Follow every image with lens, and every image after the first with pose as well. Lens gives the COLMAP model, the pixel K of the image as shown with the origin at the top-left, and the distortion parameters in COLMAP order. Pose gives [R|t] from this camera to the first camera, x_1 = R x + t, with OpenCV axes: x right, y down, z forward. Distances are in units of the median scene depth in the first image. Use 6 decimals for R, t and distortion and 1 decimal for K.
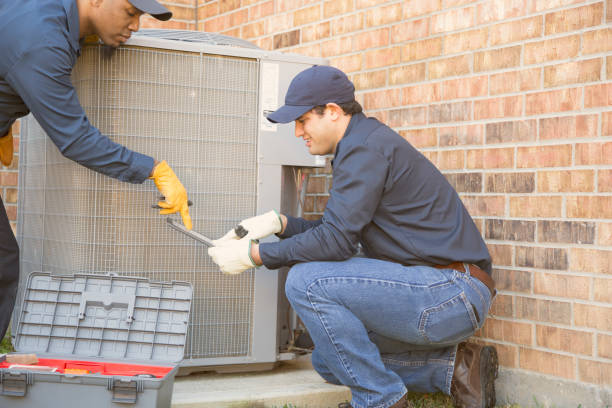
lens RADIAL K [[1119.3, 0, 306.0], [0, 1119.3, 204.0], [0, 0, 1]] dist [0.303423, -0.054669]
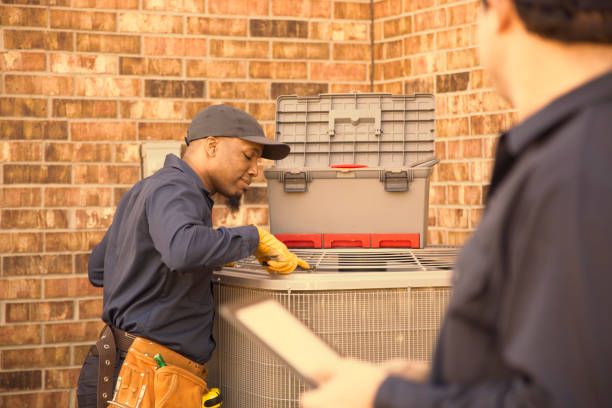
lens RADIAL K [[1701.7, 0, 306.0], [0, 1701.7, 204.0], [0, 0, 1]] dist [0.634726, -0.287882]
pose [[0.994011, -0.032184, -0.104432, -0.035454], [0.033555, 0.999372, 0.011404, -0.204610], [0.103999, -0.014840, 0.994467, -0.221285]]
